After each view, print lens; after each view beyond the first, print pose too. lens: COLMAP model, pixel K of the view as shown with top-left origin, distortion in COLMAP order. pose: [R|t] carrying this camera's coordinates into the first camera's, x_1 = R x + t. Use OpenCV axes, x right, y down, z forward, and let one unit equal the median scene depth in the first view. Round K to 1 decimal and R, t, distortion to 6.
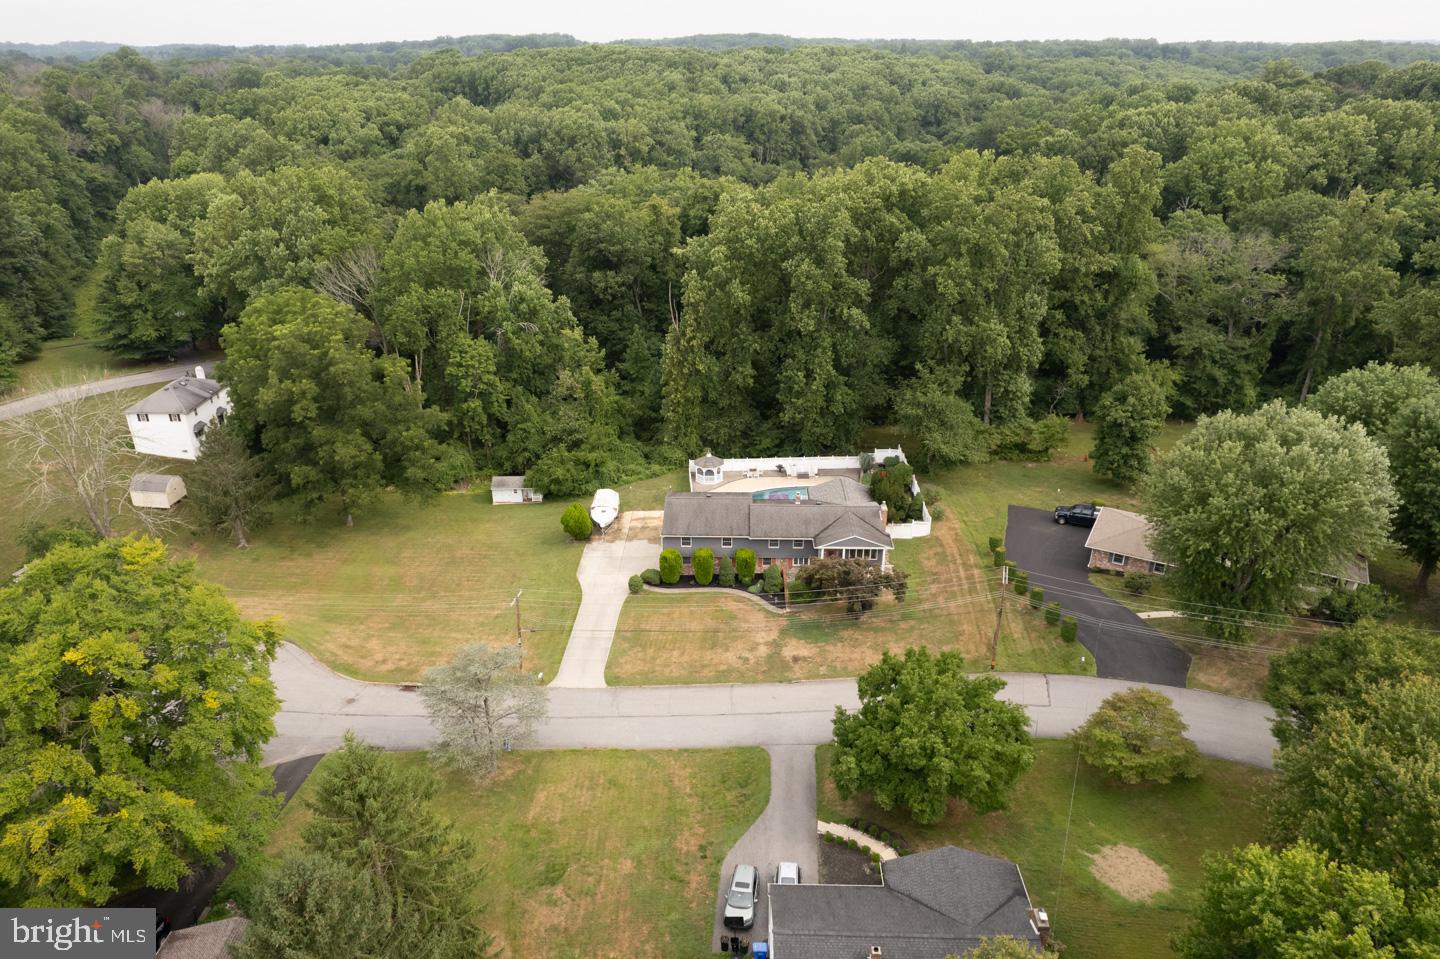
lens RADIAL K [[930.8, 0, 654.3], [0, 930.8, 497.2], [0, 0, 1]] dist [-0.061813, 0.046830]
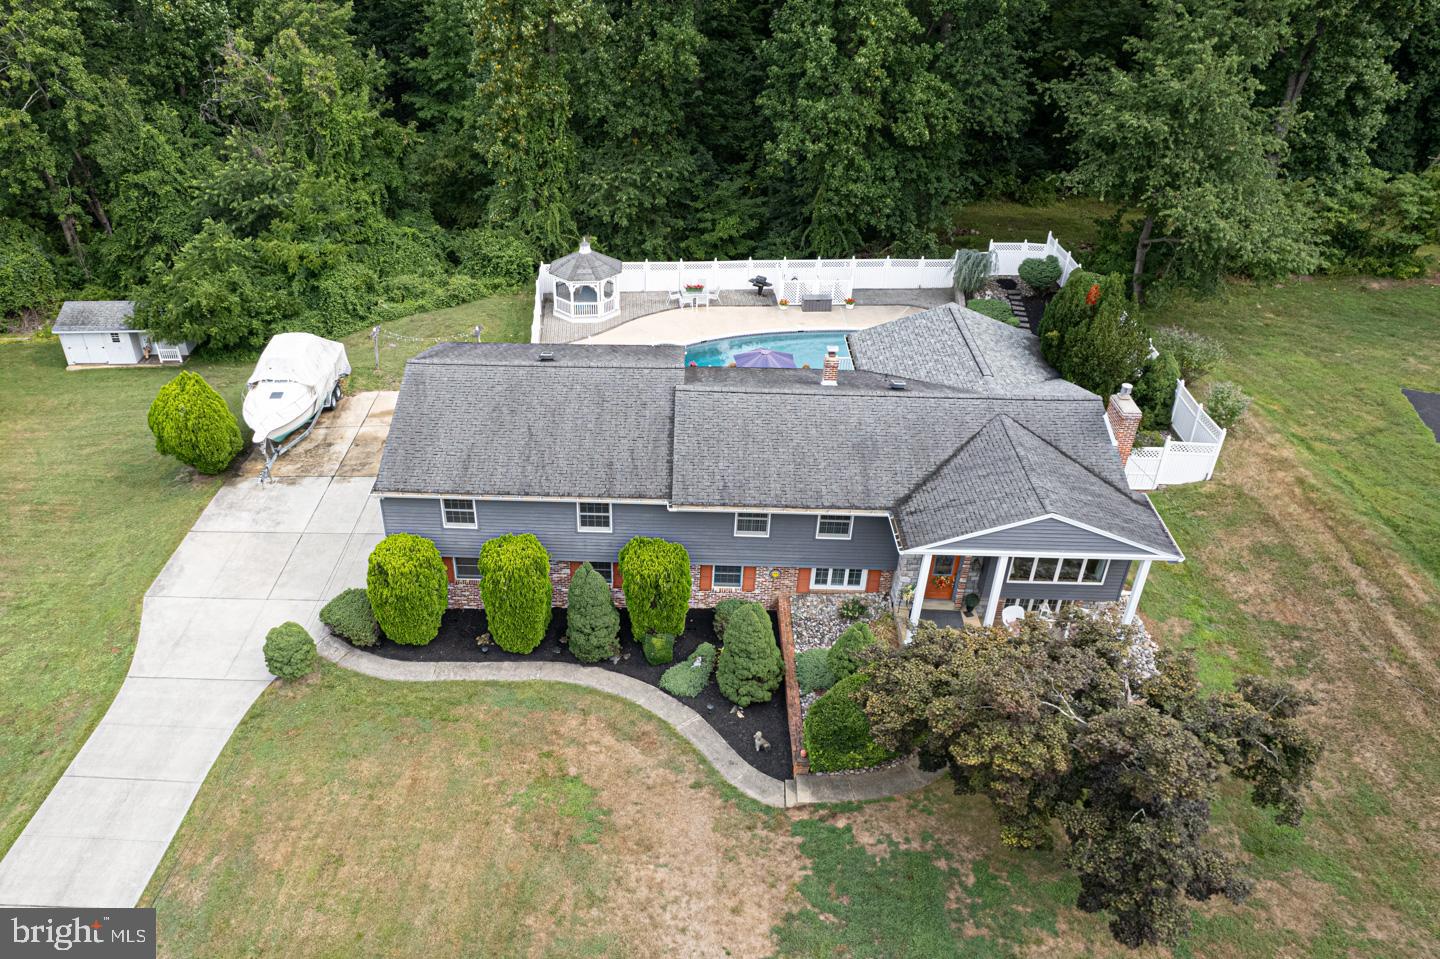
lens RADIAL K [[1028.4, 0, 613.6], [0, 1028.4, 484.0], [0, 0, 1]] dist [-0.077346, 0.071581]
pose [[0.999784, 0.006326, 0.019791, 0.063746], [-0.008959, 0.990680, 0.135917, -0.005284], [-0.018747, -0.136065, 0.990522, 0.555964]]
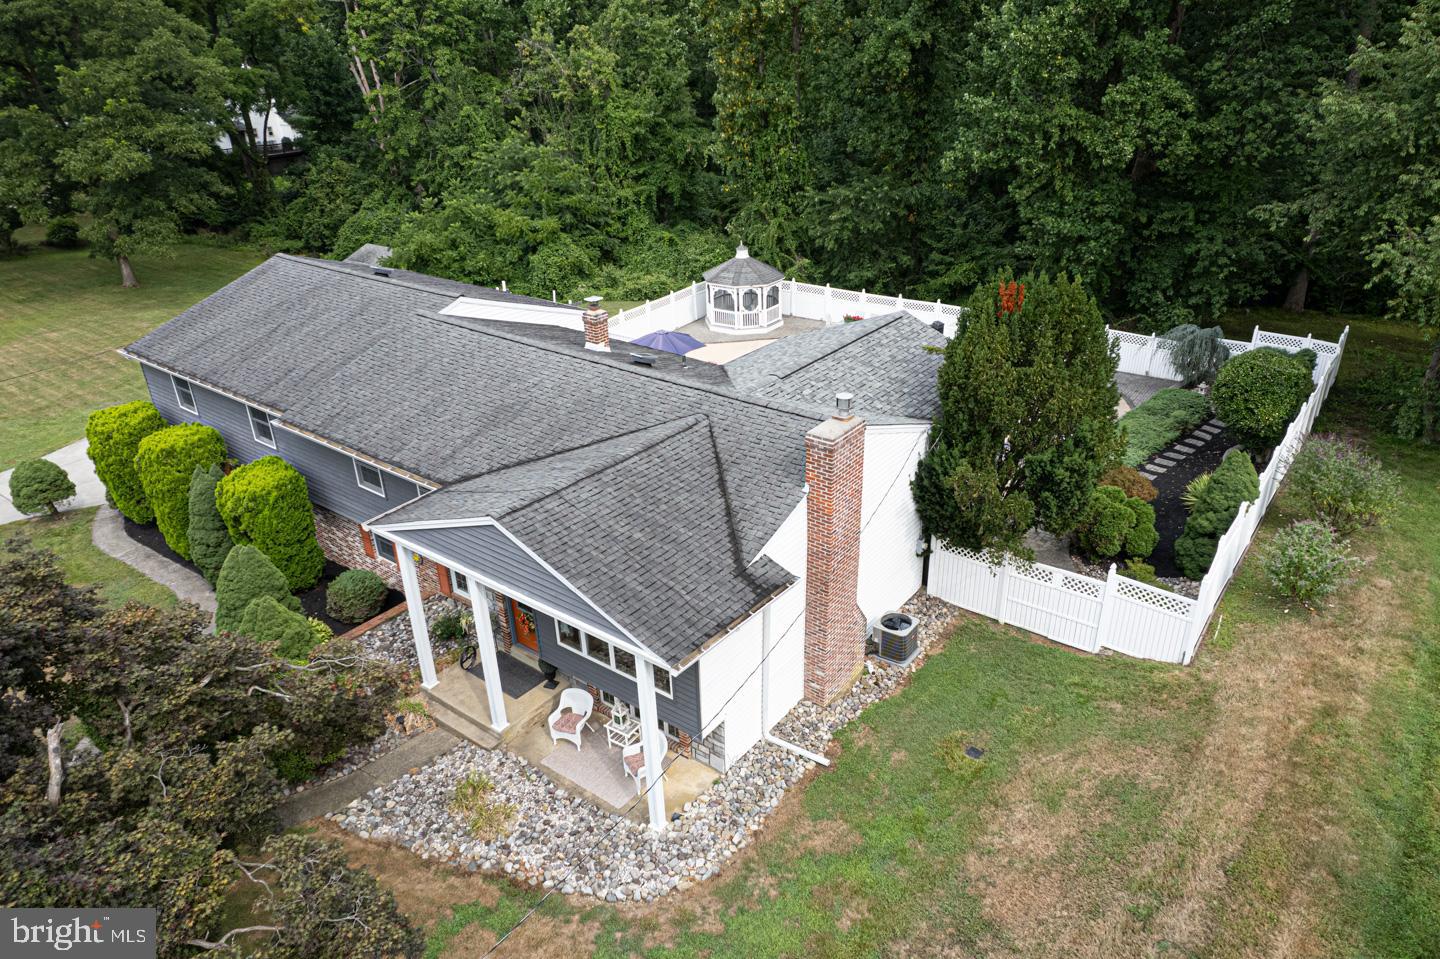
lens RADIAL K [[959.8, 0, 767.9], [0, 959.8, 498.5], [0, 0, 1]] dist [-0.091897, 0.081169]
pose [[0.855614, 0.256288, -0.449713, 0.262161], [-0.237424, 0.966349, 0.098997, 0.007570], [0.459951, 0.022070, 0.887670, 0.685491]]
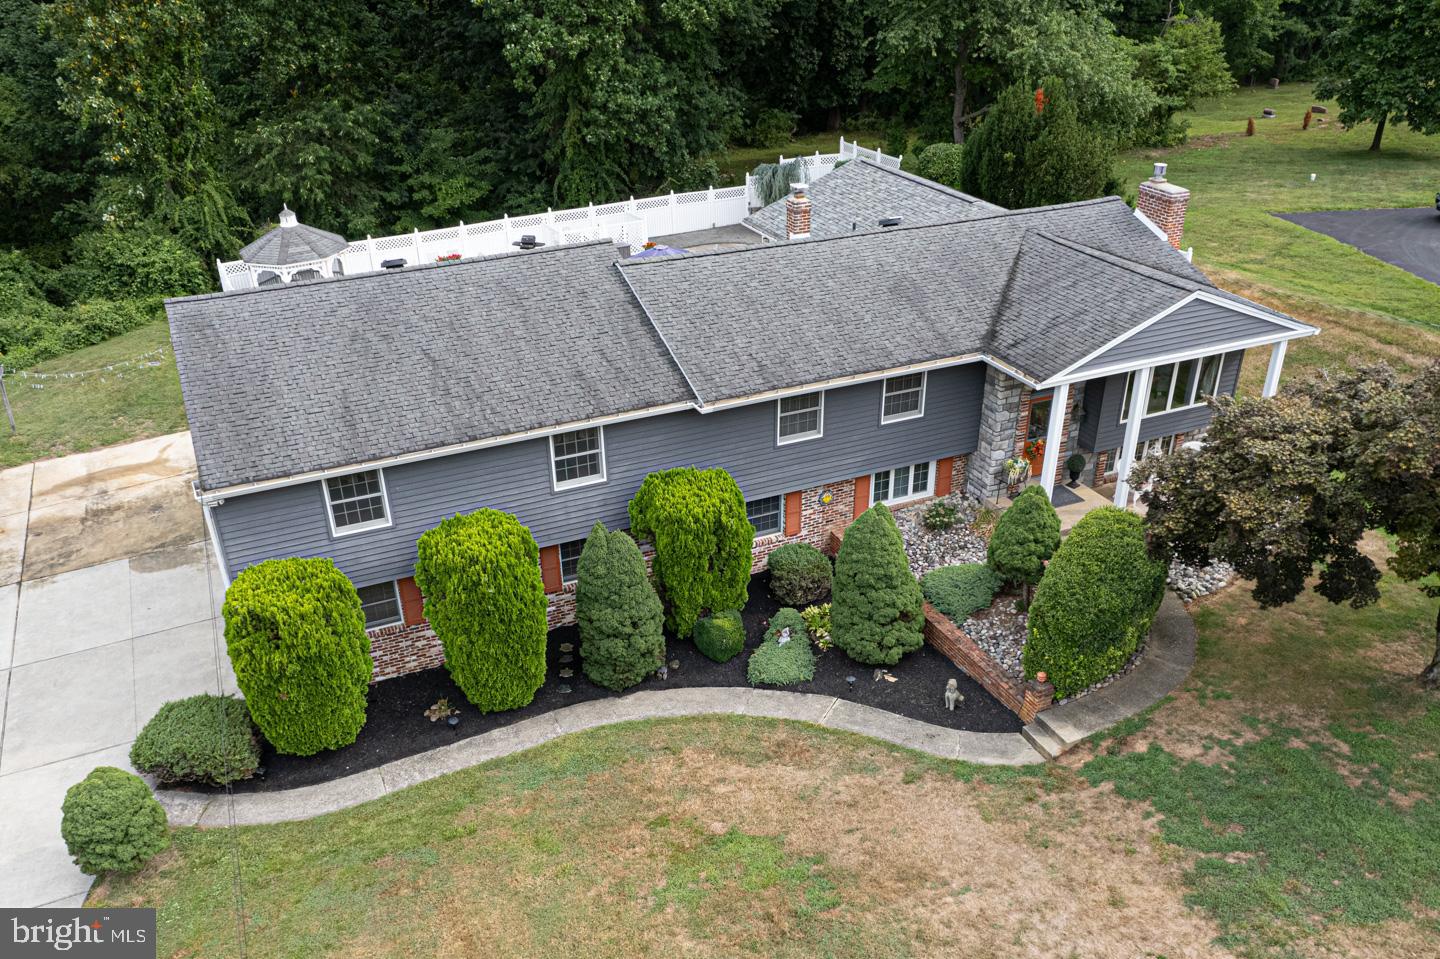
lens RADIAL K [[1174.8, 0, 702.2], [0, 1174.8, 612.0], [0, 0, 1]] dist [-0.075584, 0.069370]
pose [[0.878157, -0.243438, 0.411798, -0.003582], [0.195694, 0.968320, 0.155114, 0.038458], [-0.436513, -0.055628, 0.897977, 0.638581]]
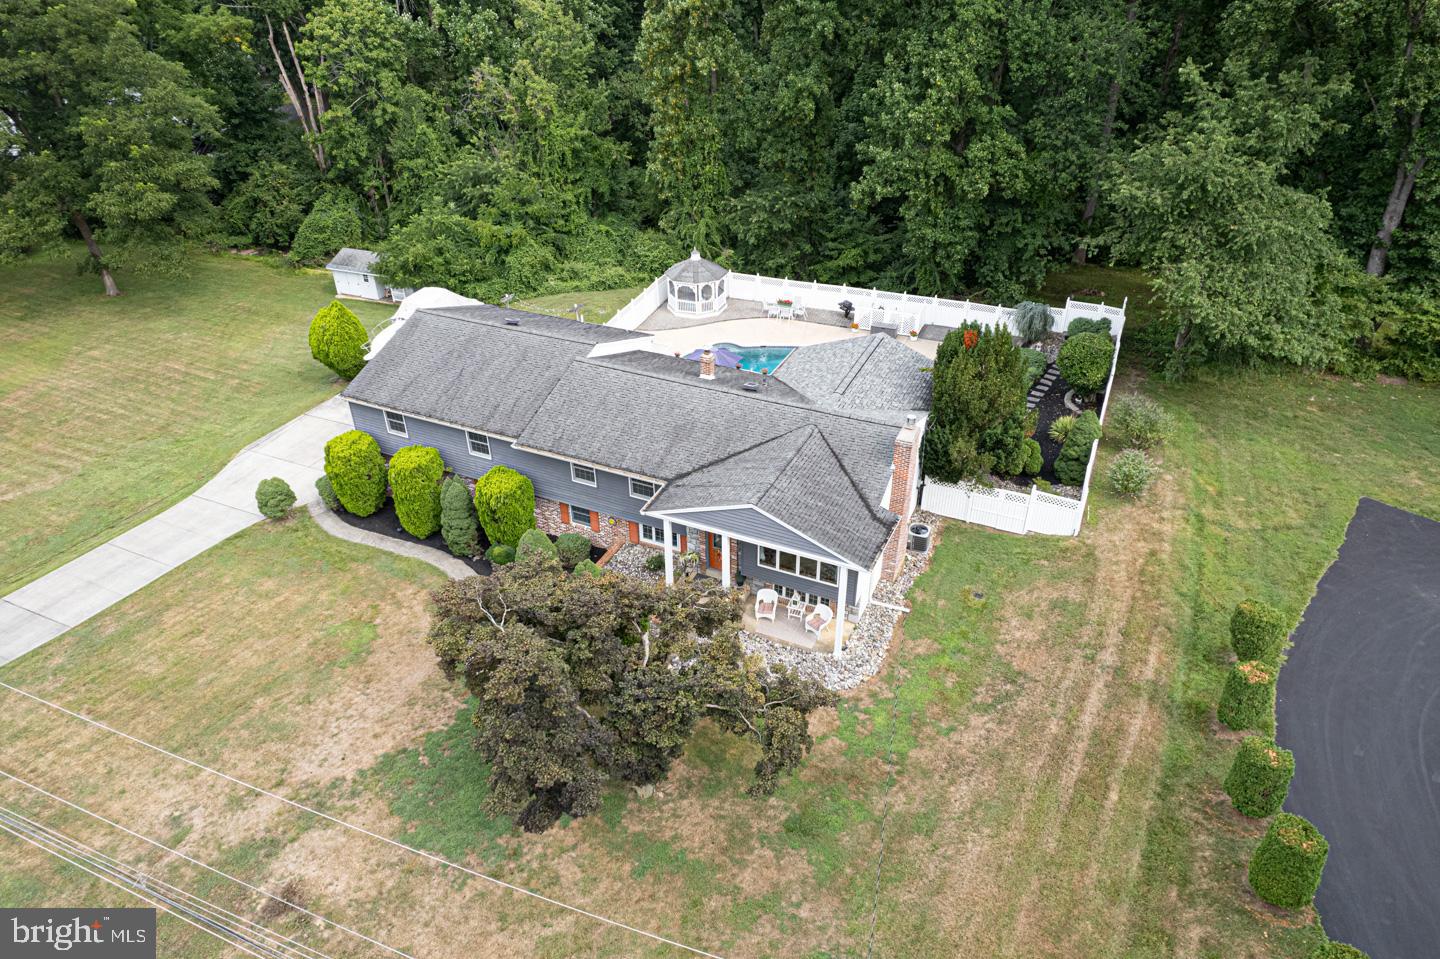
lens RADIAL K [[904.8, 0, 720.0], [0, 904.8, 479.5], [0, 0, 1]] dist [-0.083108, 0.080814]
pose [[0.937641, 0.205751, -0.280170, 0.227164], [-0.165224, 0.972935, 0.161548, -0.010809], [0.305826, -0.105183, 0.946260, 0.559481]]
